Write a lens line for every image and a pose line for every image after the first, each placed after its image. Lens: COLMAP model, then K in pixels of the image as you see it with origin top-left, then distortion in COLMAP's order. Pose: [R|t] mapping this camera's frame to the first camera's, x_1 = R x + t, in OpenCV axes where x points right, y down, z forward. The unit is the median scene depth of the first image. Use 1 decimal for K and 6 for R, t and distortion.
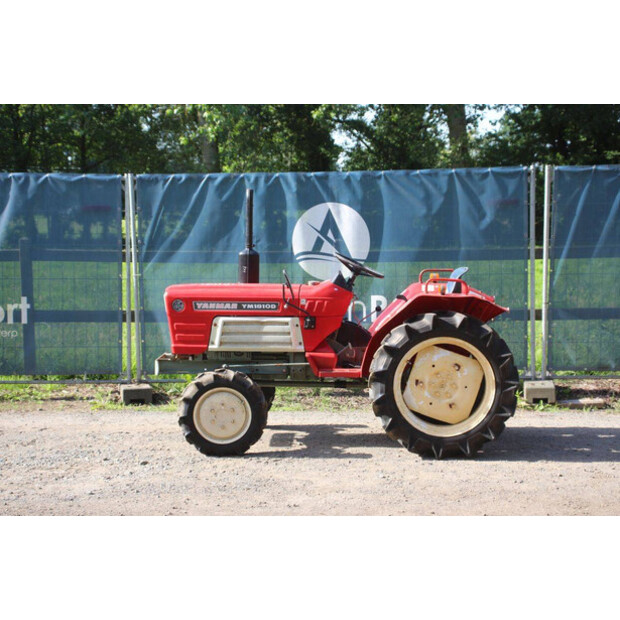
lens RADIAL K [[1149.0, 0, 318.7], [0, 1149.0, 309.0], [0, 0, 1]] dist [0.232823, 0.229334]
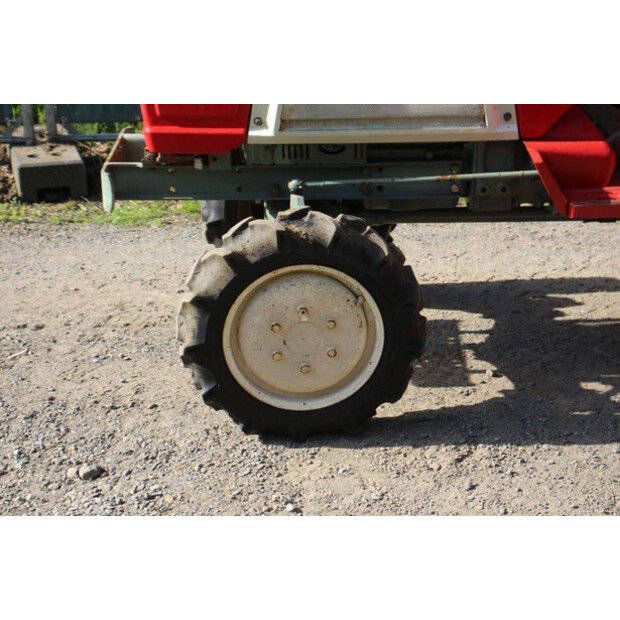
lens RADIAL K [[1444.6, 0, 310.0], [0, 1444.6, 310.0], [0, 0, 1]] dist [0.342345, 0.854276]
pose [[0.999444, -0.028438, 0.017394, -0.086163], [0.022569, 0.961244, 0.274773, -0.037977], [-0.024534, -0.274228, 0.961352, 0.552906]]
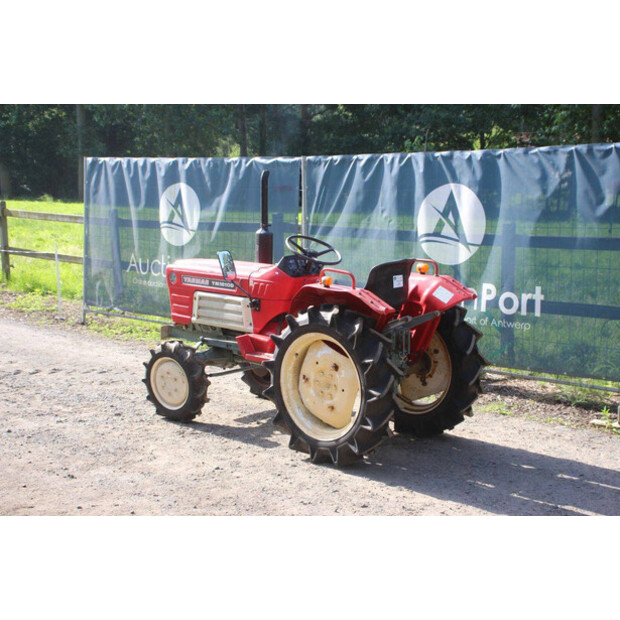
lens RADIAL K [[939.1, 0, 310.0], [0, 939.1, 310.0], [0, 0, 1]] dist [0.114318, 0.035049]
pose [[0.756739, 0.095318, -0.646731, 0.558235], [-0.064594, 0.995374, 0.071122, -0.044759], [0.650518, -0.012045, 0.759395, 0.405920]]
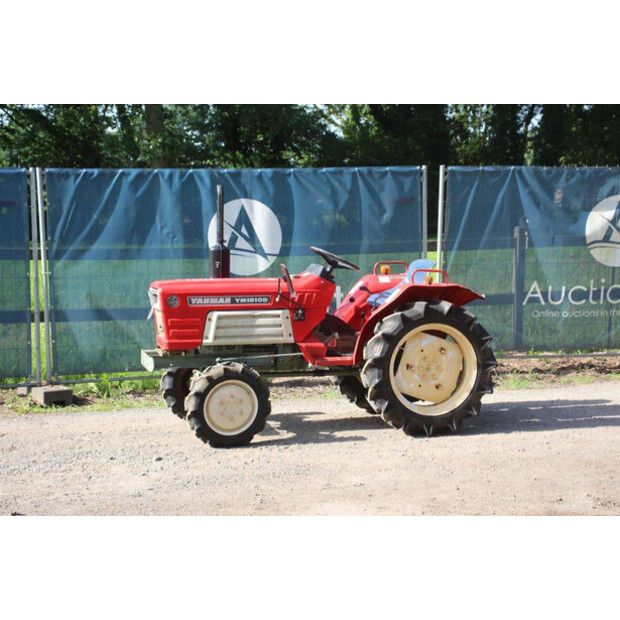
lens RADIAL K [[1149.0, 0, 318.7], [0, 1149.0, 309.0], [0, 0, 1]] dist [0.232823, 0.229334]
pose [[0.950164, -0.029310, 0.310370, -0.313425], [0.028245, 0.999570, 0.007926, -0.000821], [-0.310468, 0.001235, 0.950583, 0.005185]]
